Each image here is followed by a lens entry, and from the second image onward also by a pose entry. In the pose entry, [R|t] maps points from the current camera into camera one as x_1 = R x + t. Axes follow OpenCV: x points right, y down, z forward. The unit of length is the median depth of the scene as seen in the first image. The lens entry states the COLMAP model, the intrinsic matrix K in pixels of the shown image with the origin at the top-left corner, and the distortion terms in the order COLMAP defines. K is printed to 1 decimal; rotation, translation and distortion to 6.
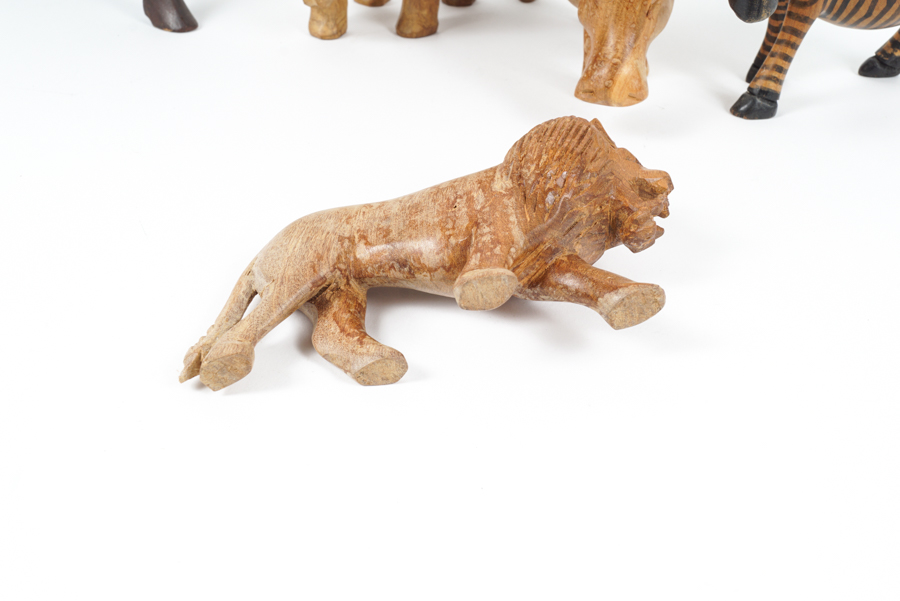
lens RADIAL K [[1052.7, 0, 453.2], [0, 1052.7, 299.0], [0, 0, 1]] dist [-0.045884, 0.000000]
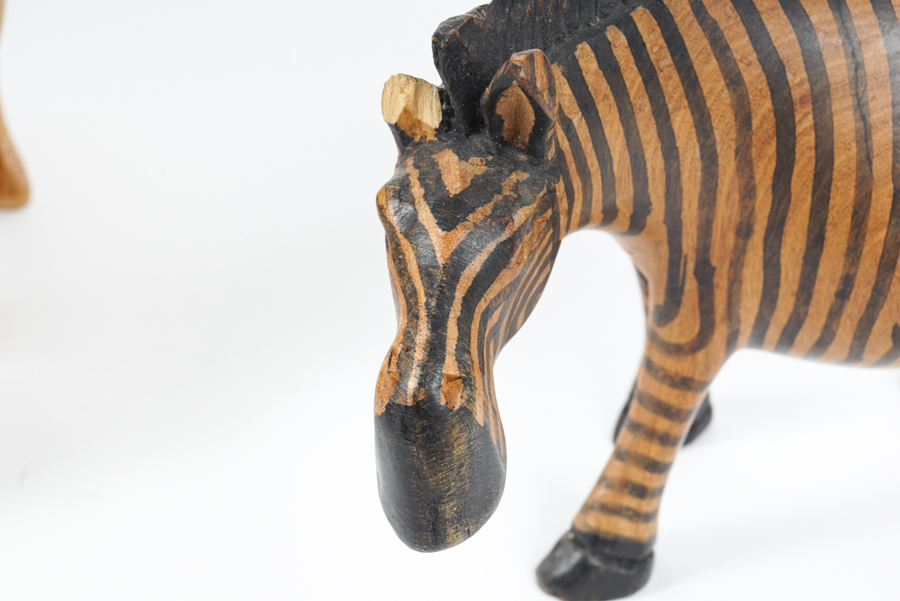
lens RADIAL K [[1877.4, 0, 452.1], [0, 1877.4, 301.2], [0, 0, 1]] dist [0.014265, 0.000000]
pose [[0.998399, -0.037867, -0.042011, 0.284077], [0.038769, 0.999030, 0.020865, -0.318598], [0.041180, -0.022460, 0.998899, 0.305615]]
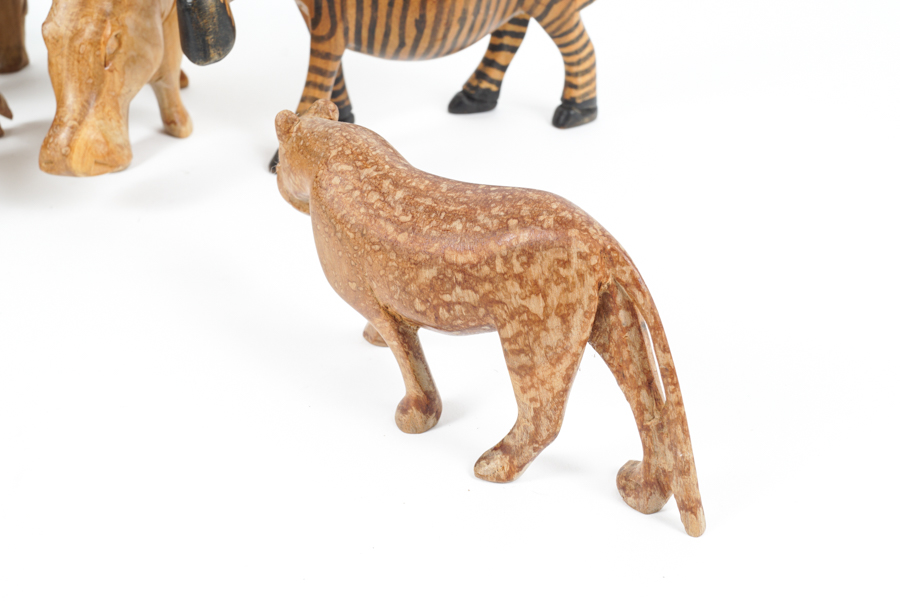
lens RADIAL K [[1175.6, 0, 451.6], [0, 1175.6, 301.2], [0, 0, 1]] dist [-0.042040, 0.000000]
pose [[0.990096, -0.096847, 0.101643, 0.323696], [0.104245, 0.992072, -0.070180, 0.011317], [-0.094040, 0.080080, 0.992342, 0.047626]]
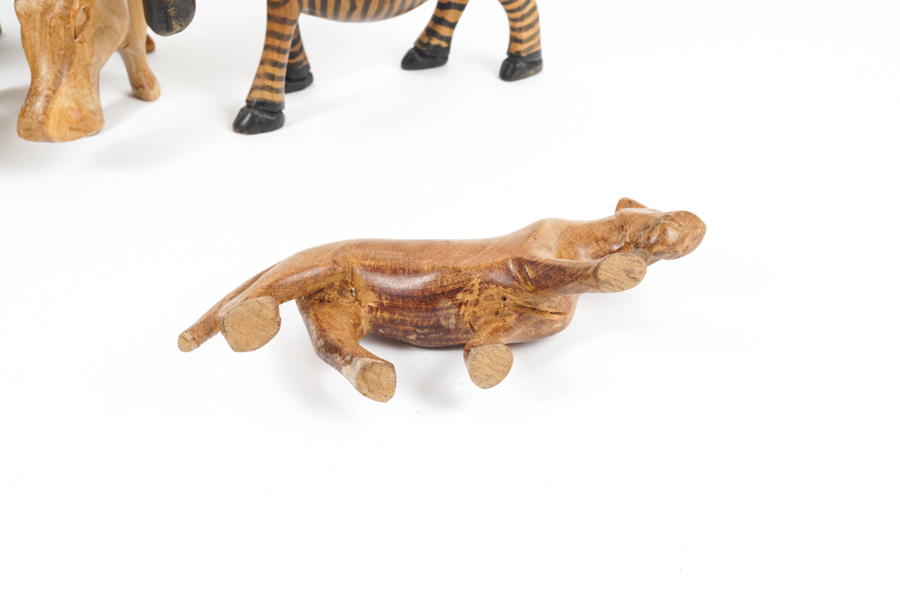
lens RADIAL K [[1175.6, 0, 447.4], [0, 1175.6, 299.7], [0, 0, 1]] dist [-0.042040, 0.000000]
pose [[0.985231, -0.132113, 0.108929, 0.337687], [0.135378, 0.990525, -0.023110, 0.018726], [-0.104844, 0.037515, 0.993781, -0.030283]]
